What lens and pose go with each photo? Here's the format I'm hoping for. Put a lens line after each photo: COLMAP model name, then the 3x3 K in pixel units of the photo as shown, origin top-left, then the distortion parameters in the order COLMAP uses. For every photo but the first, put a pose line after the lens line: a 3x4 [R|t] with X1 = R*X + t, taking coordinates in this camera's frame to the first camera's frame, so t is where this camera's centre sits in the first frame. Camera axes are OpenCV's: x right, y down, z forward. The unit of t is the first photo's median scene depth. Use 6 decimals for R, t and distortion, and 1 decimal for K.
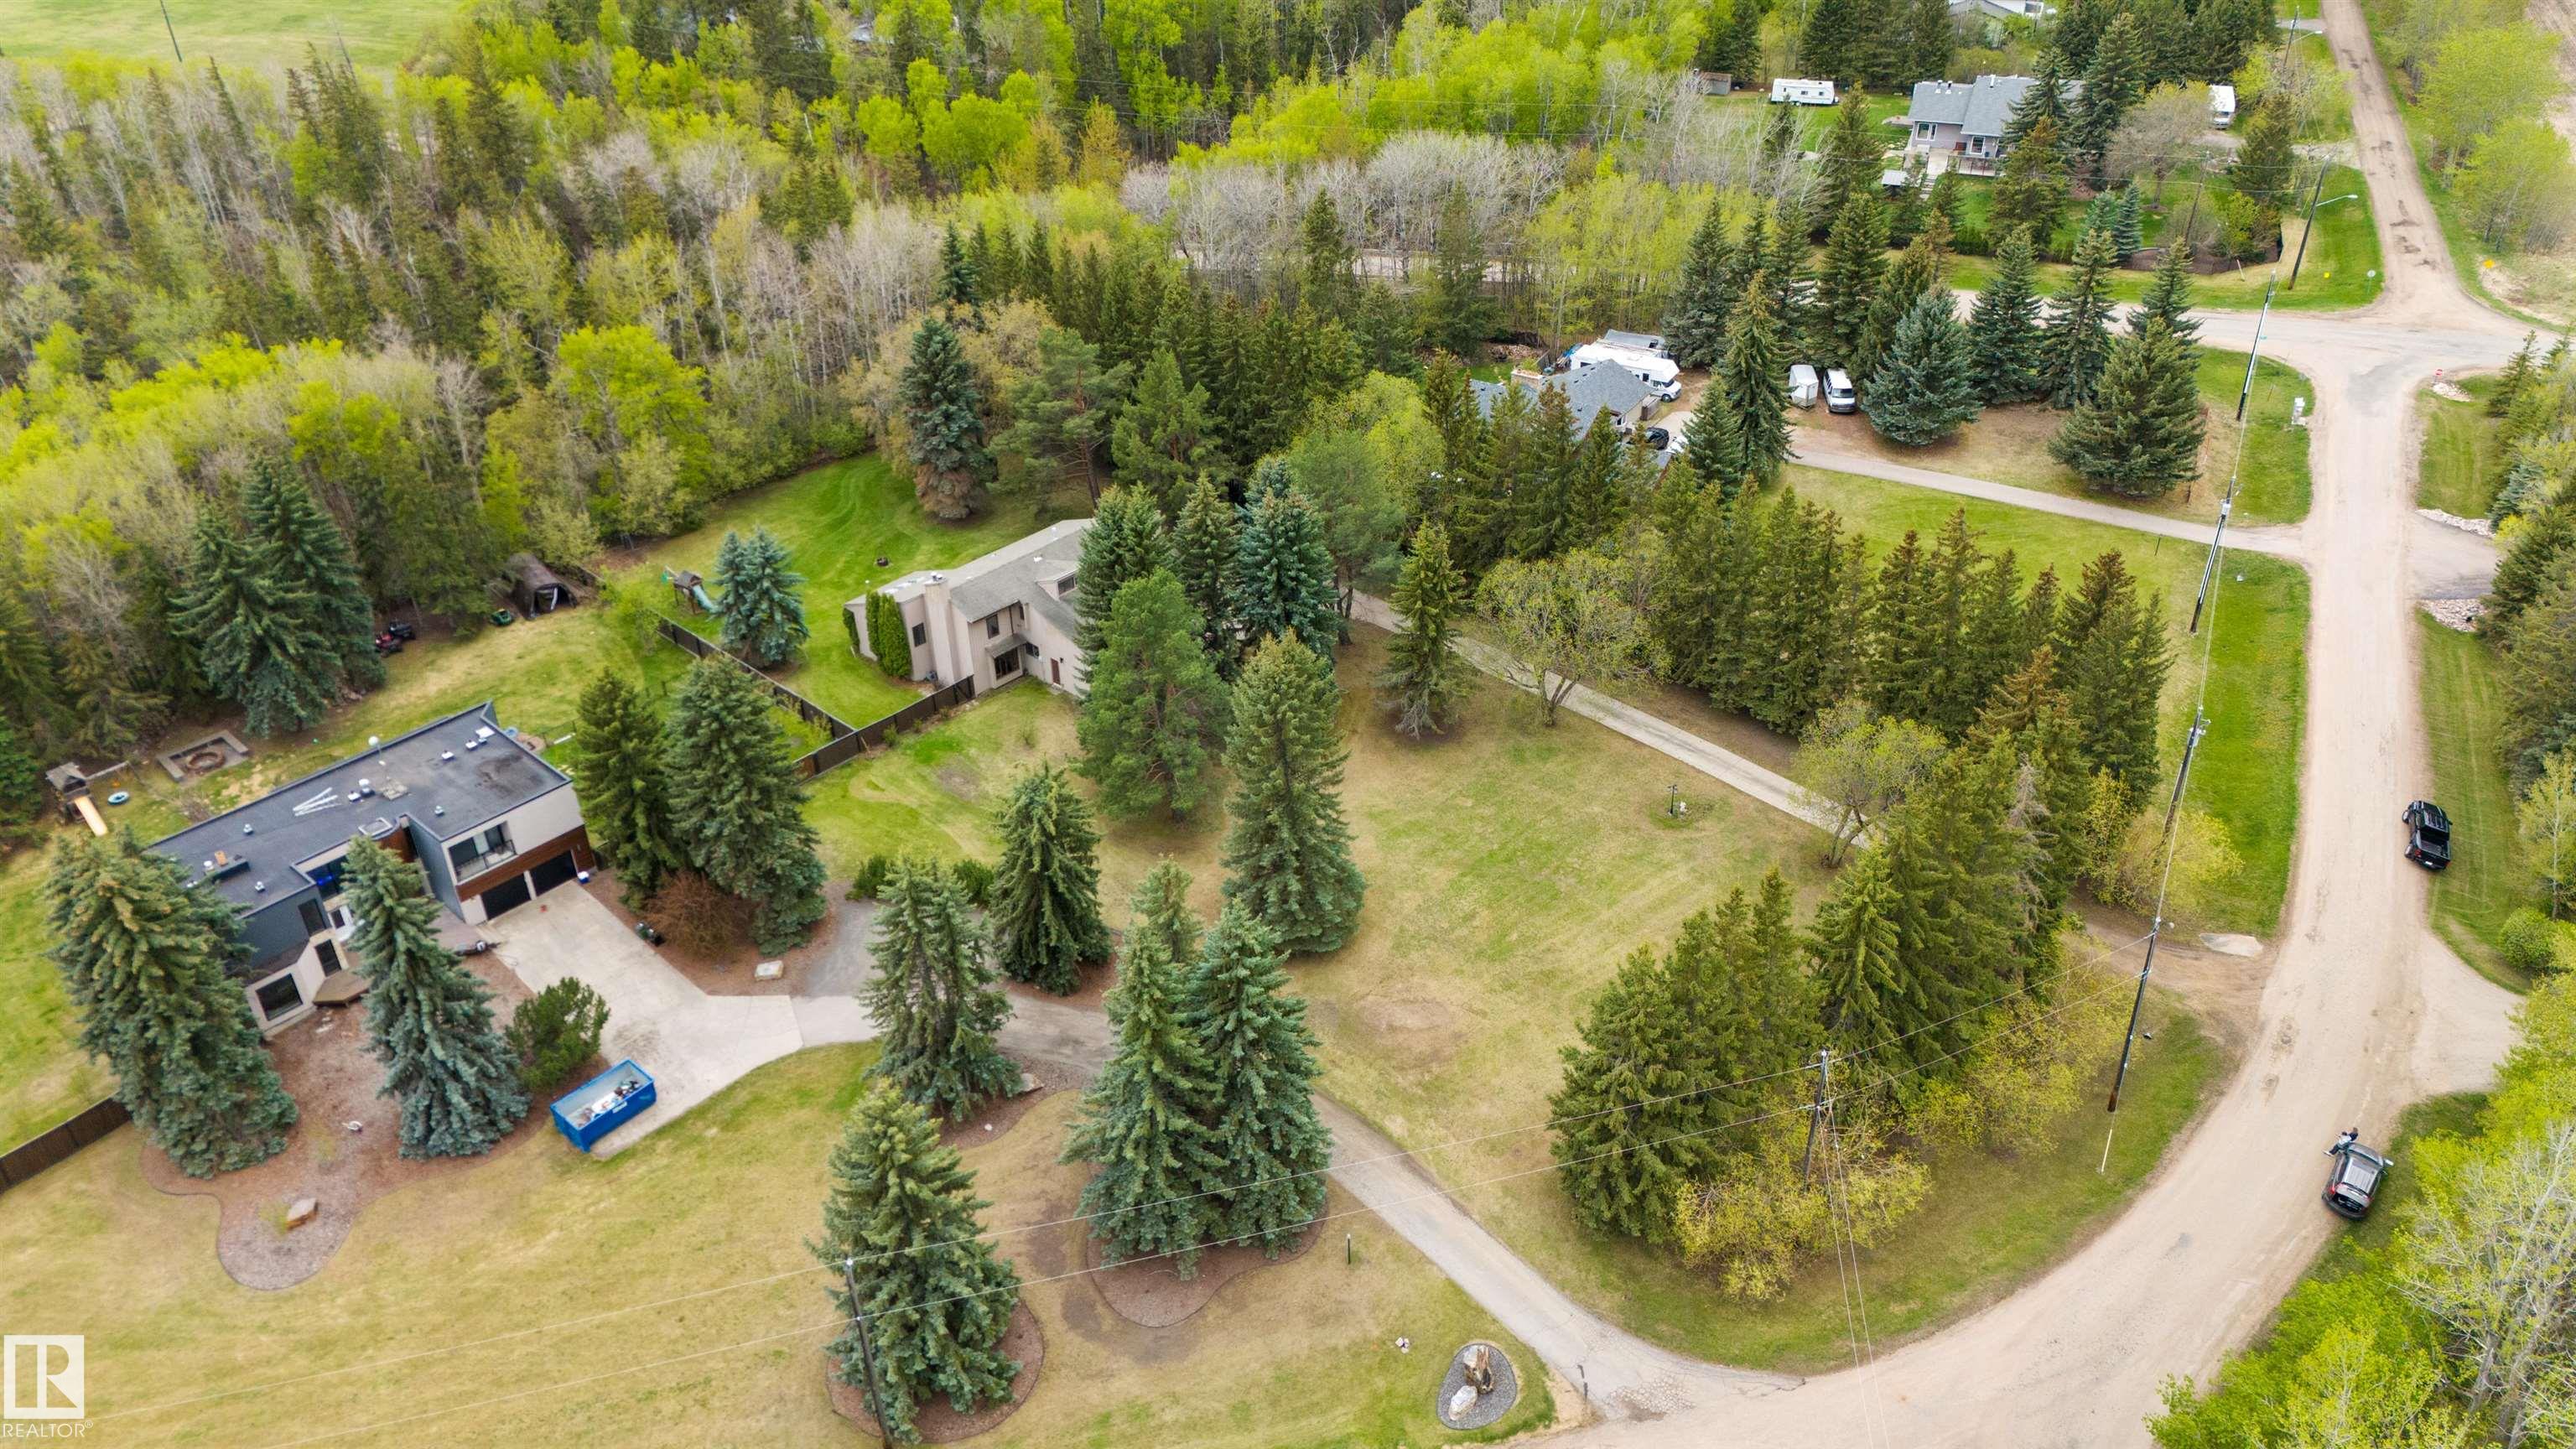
lens RADIAL K [[1900.9, 0, 1289.0], [0, 1900.9, 728.0], [0, 0, 1]] dist [0.052037, 0.005566]
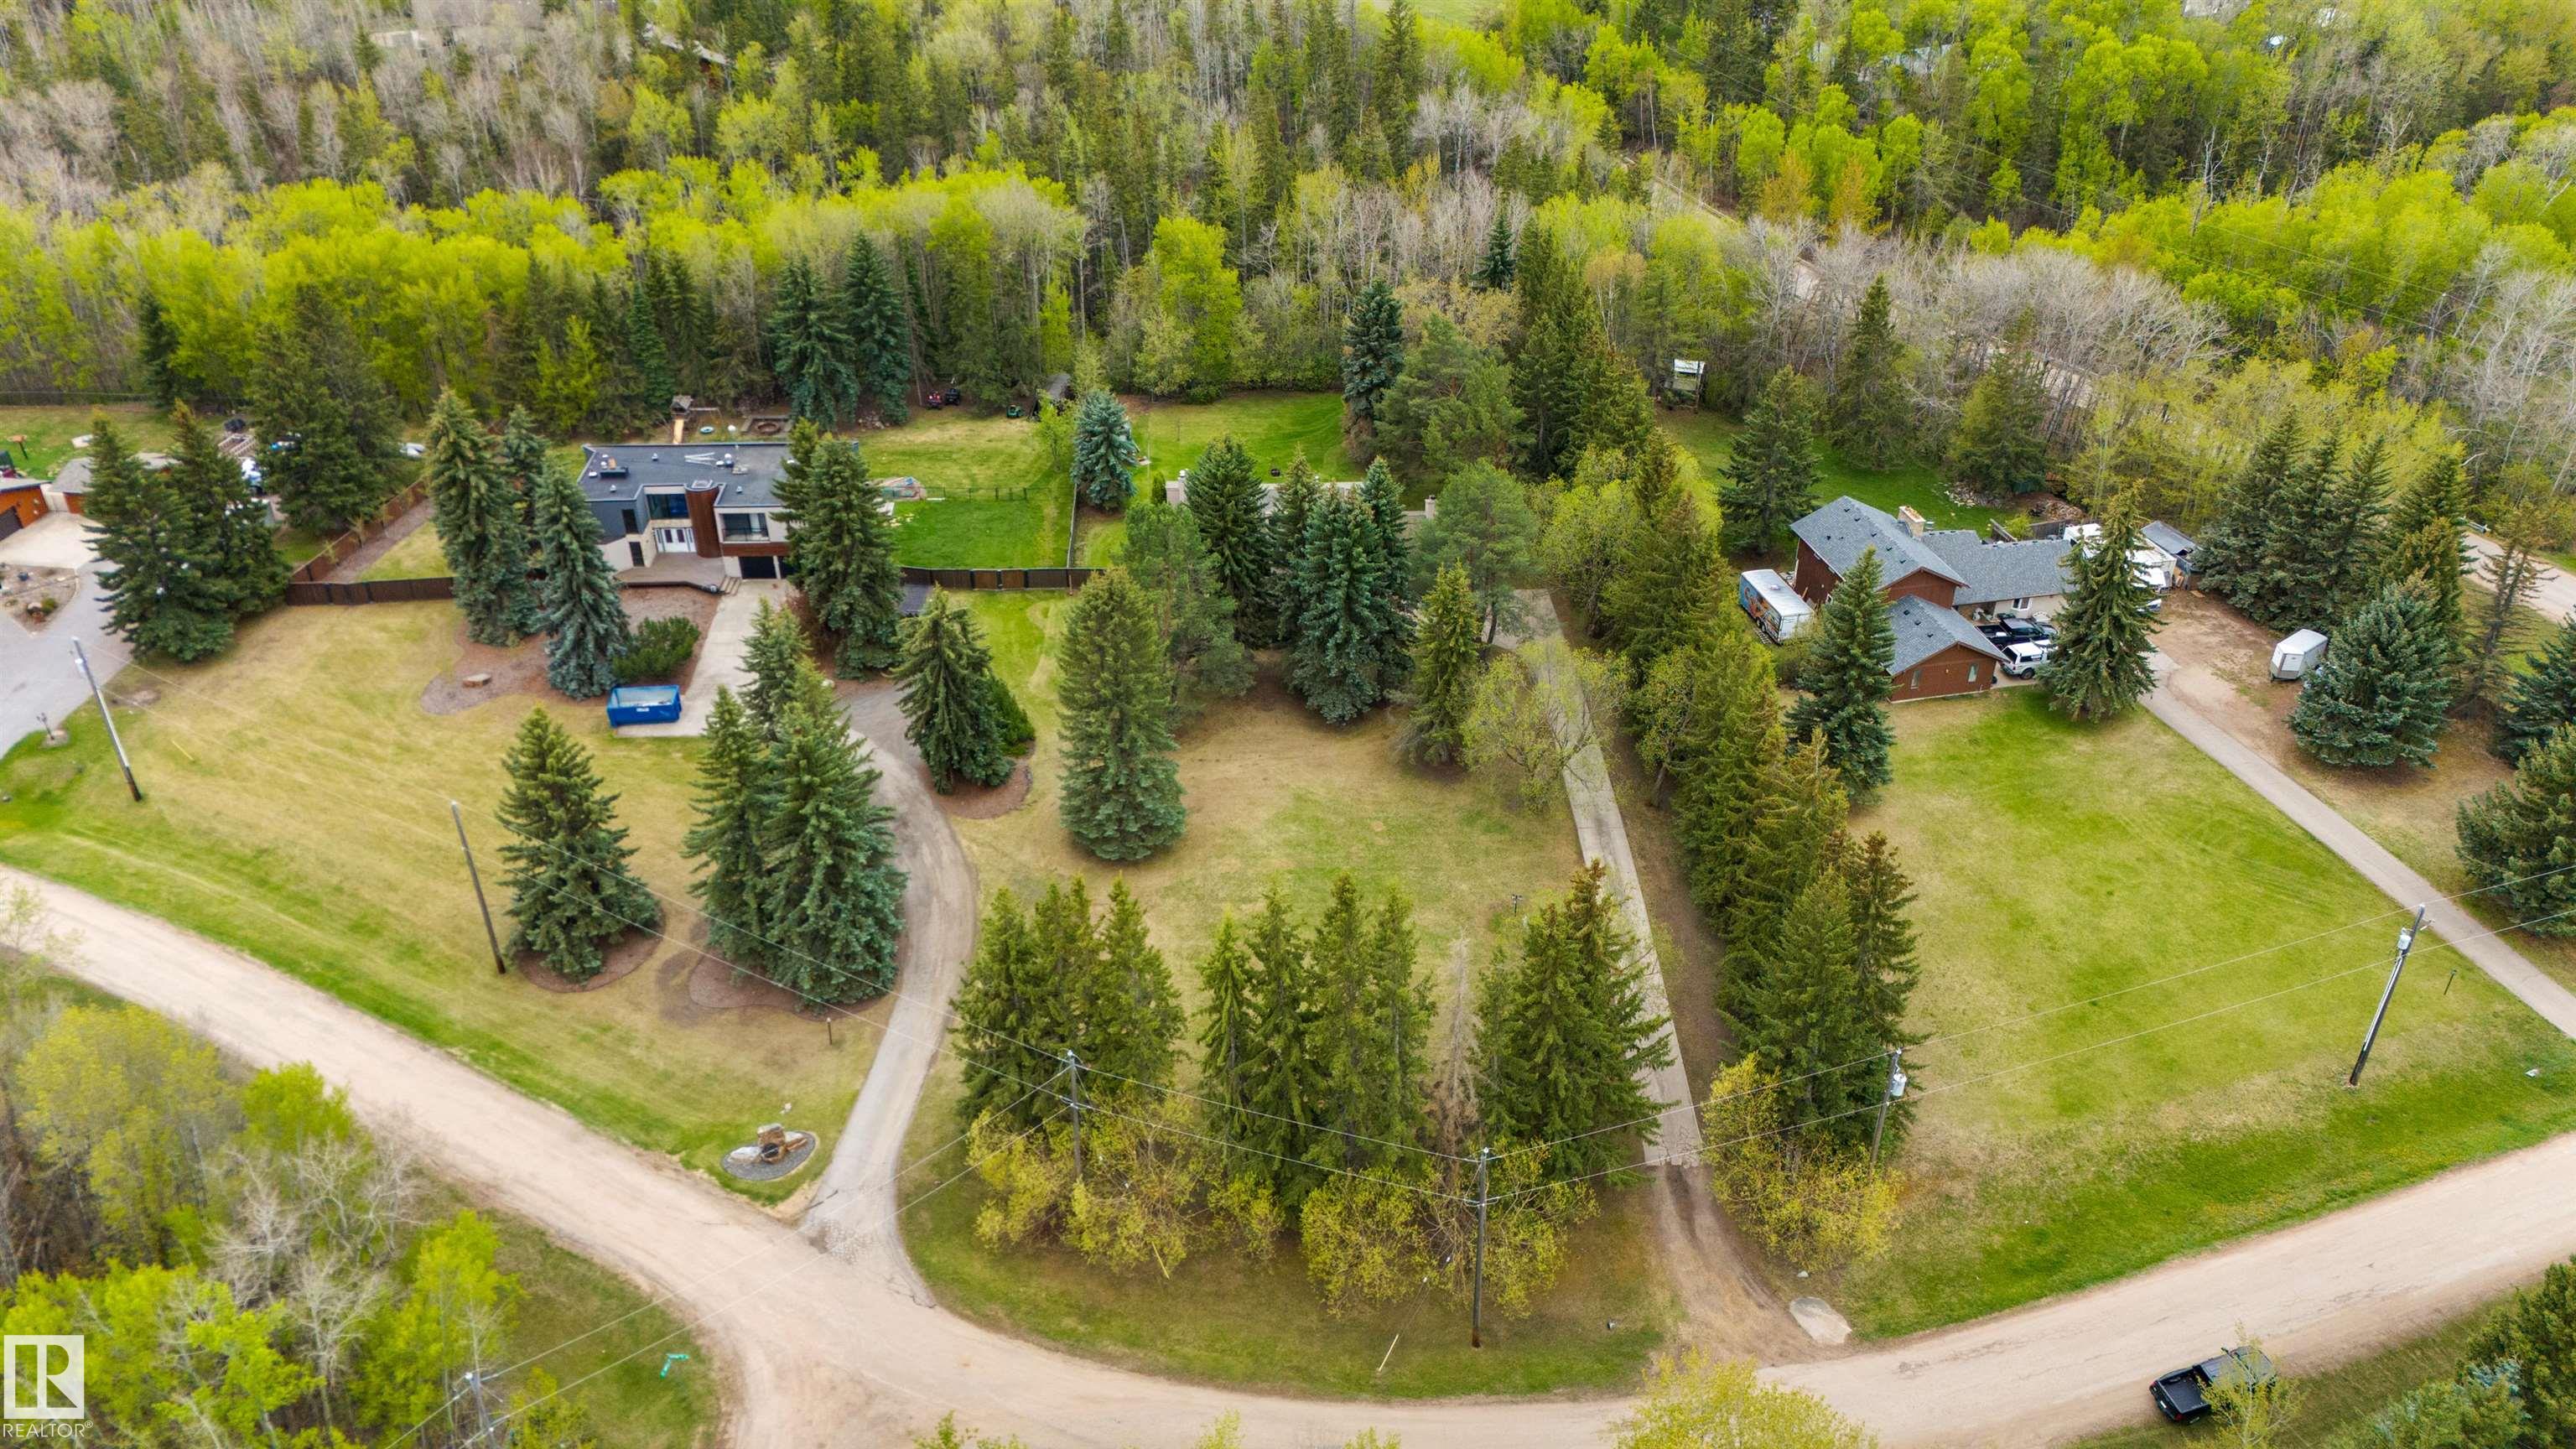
lens RADIAL K [[1900.9, 0, 1289.8], [0, 1900.9, 723.6], [0, 0, 1]] dist [0.052037, 0.005566]
pose [[0.705020, 0.394513, -0.589327, 0.760172], [-0.393746, 0.908893, 0.137396, -0.158662], [0.589839, 0.135178, 0.796126, 0.167358]]
